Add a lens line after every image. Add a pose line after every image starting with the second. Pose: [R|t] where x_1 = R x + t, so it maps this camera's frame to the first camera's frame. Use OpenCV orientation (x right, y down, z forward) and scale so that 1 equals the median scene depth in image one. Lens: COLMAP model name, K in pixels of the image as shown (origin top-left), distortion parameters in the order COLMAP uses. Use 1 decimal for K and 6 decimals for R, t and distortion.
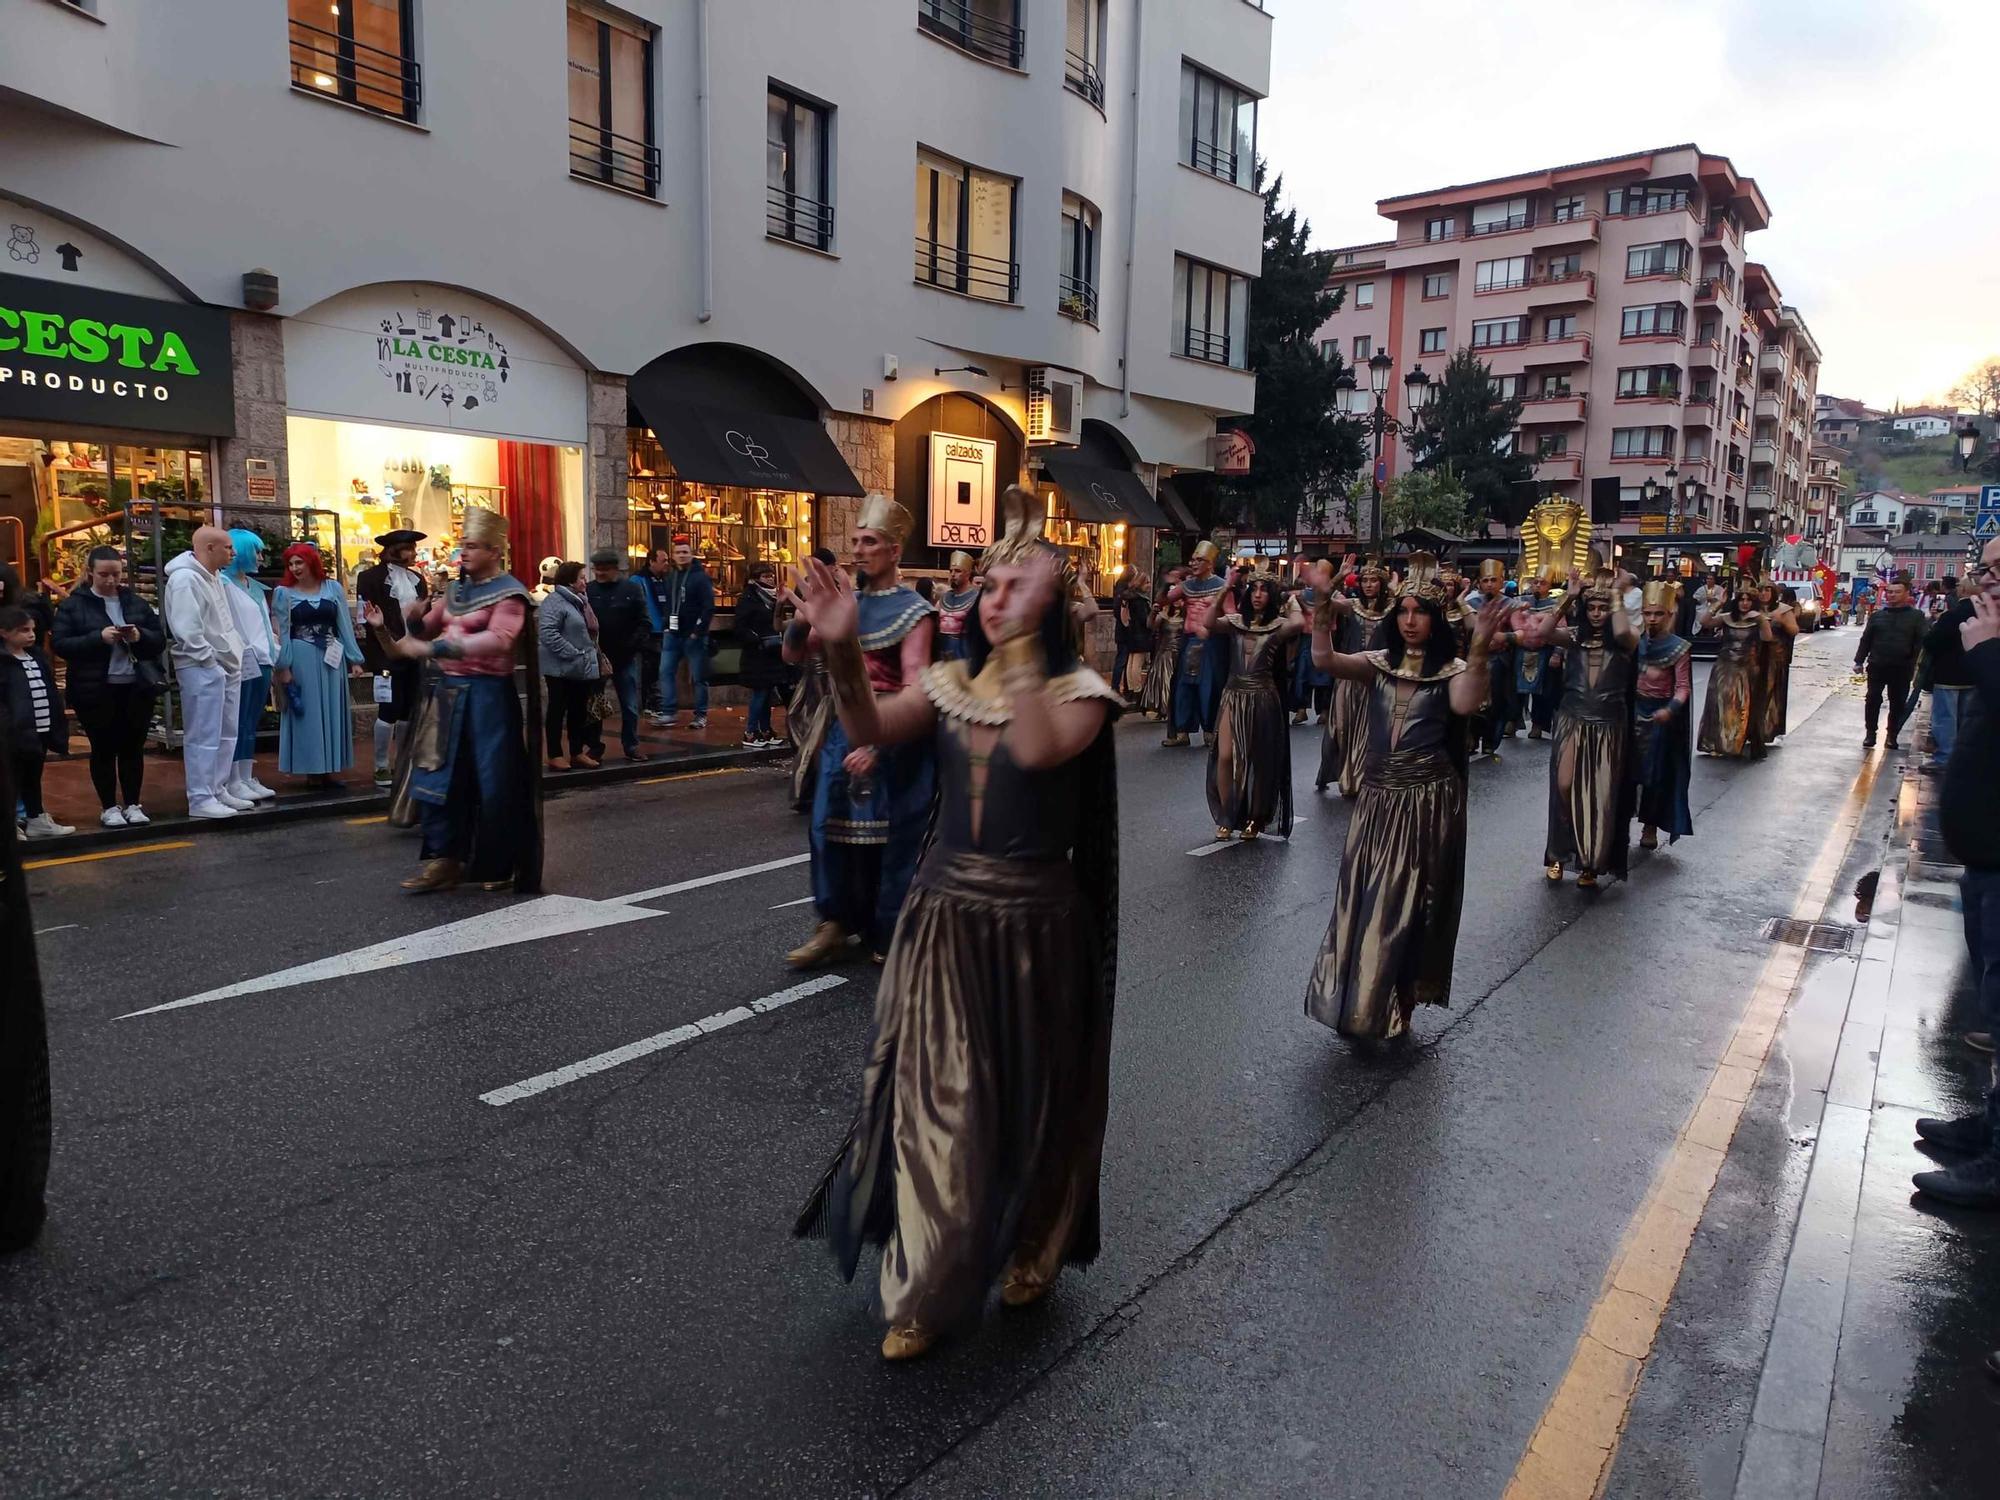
lens RADIAL K [[1421.2, 0, 1000.0], [0, 1421.2, 750.0], [0, 0, 1]] dist [0.000979, 0.022811]
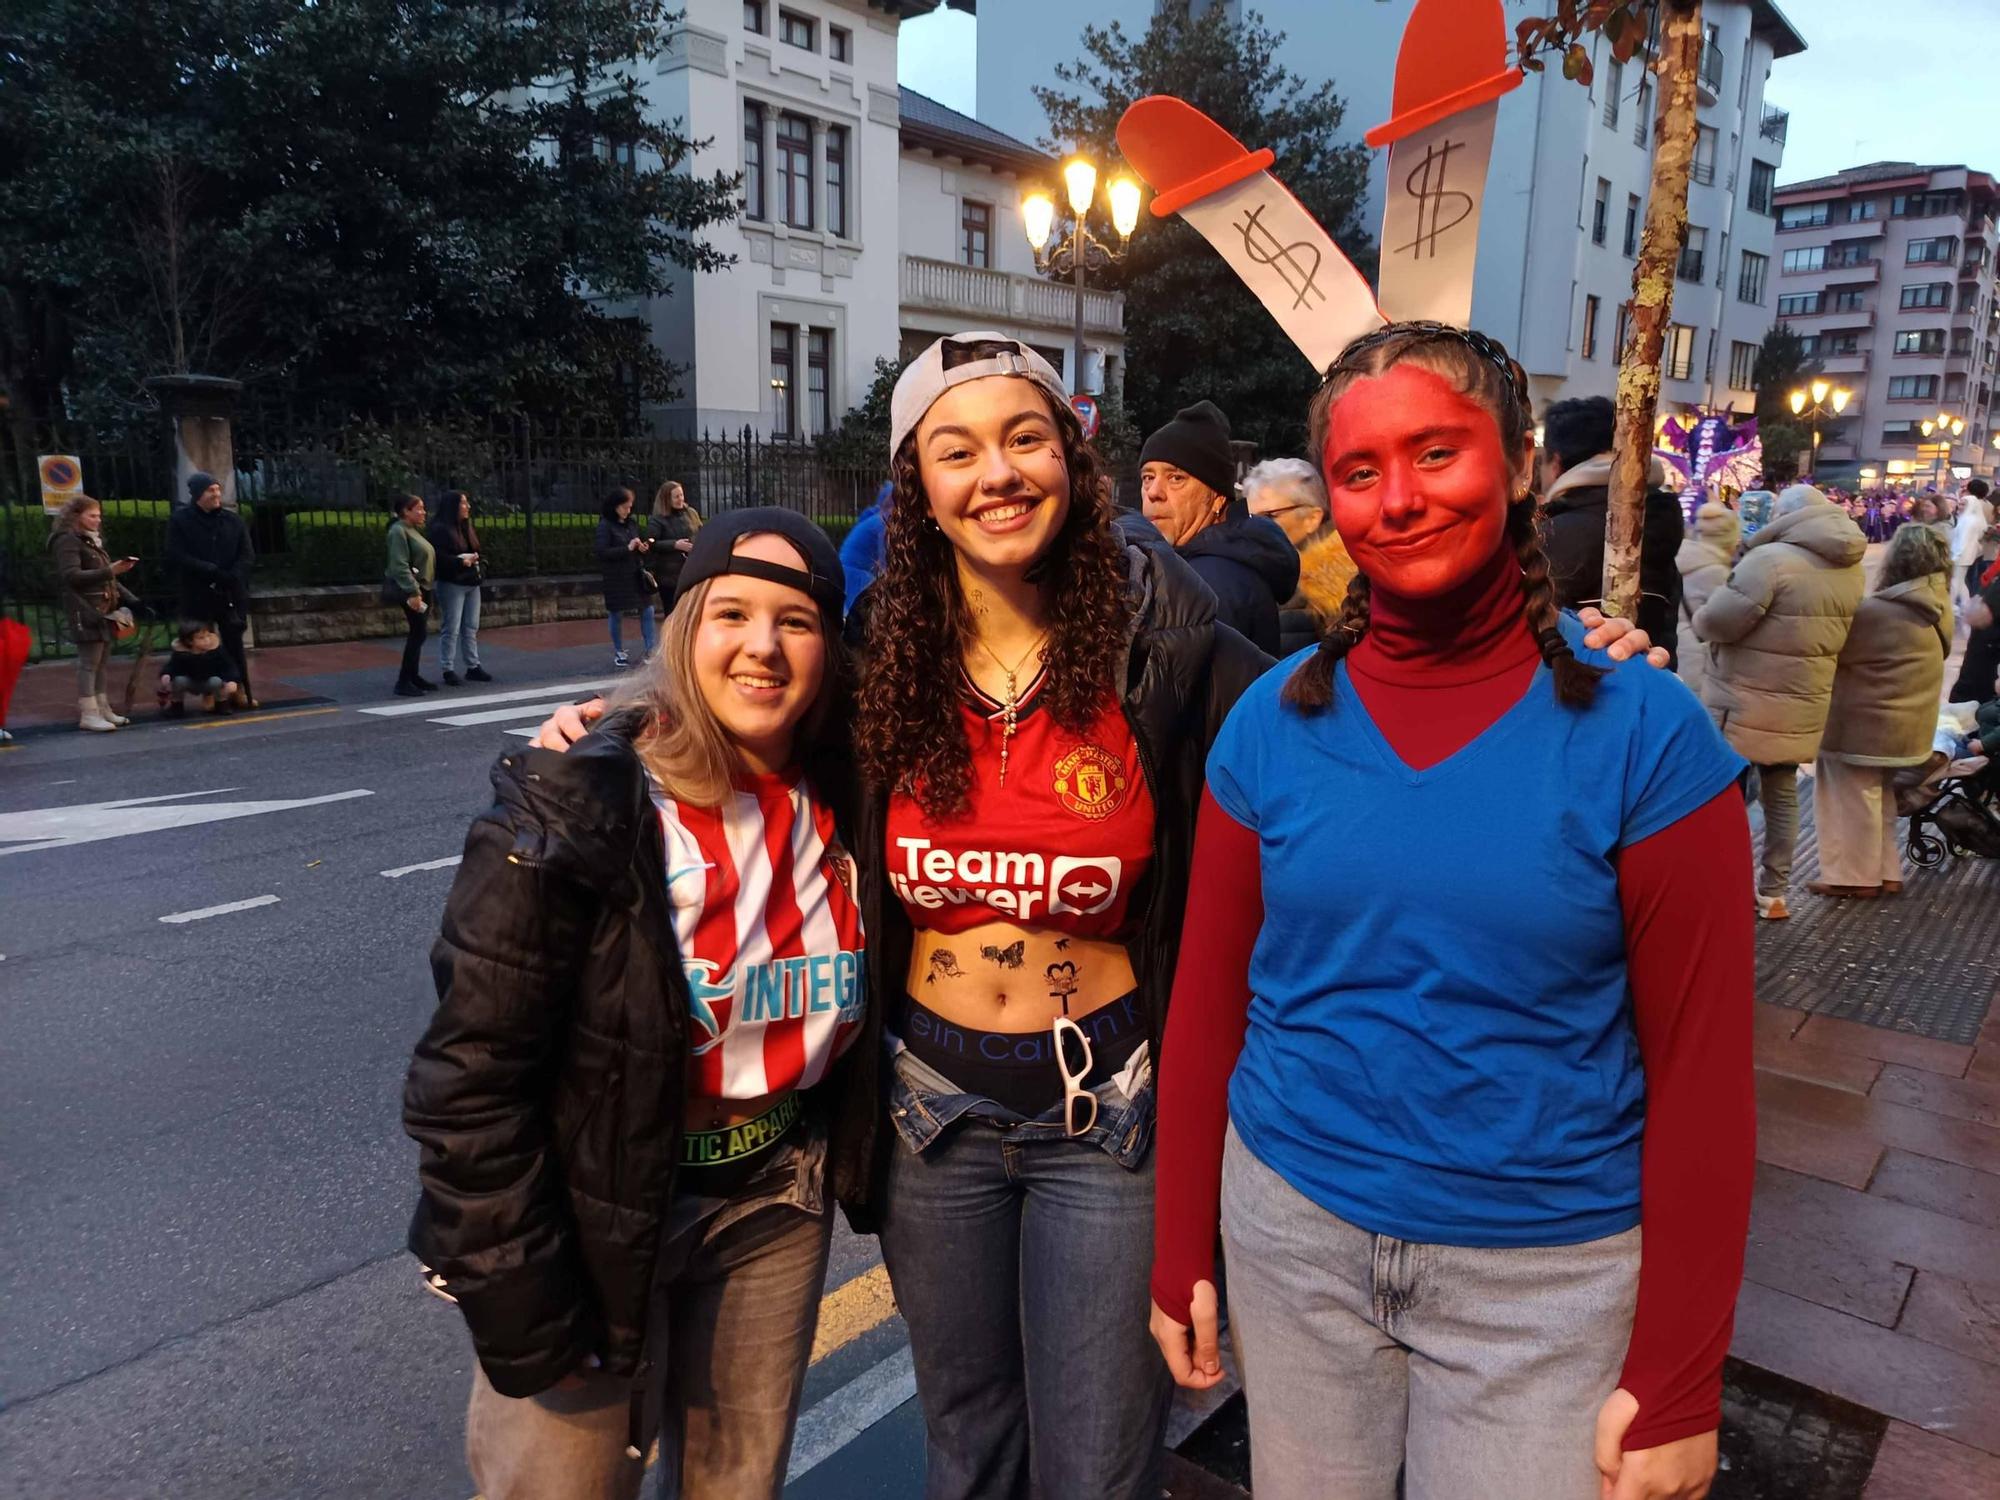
lens RADIAL K [[1390.4, 0, 1000.0], [0, 1390.4, 750.0], [0, 0, 1]] dist [0.001305, -0.004085]
pose [[0.992923, 0.012087, -0.118143, -0.242976], [-0.004531, 0.997938, 0.064021, 0.045161], [0.118674, -0.063033, 0.990931, -0.419890]]
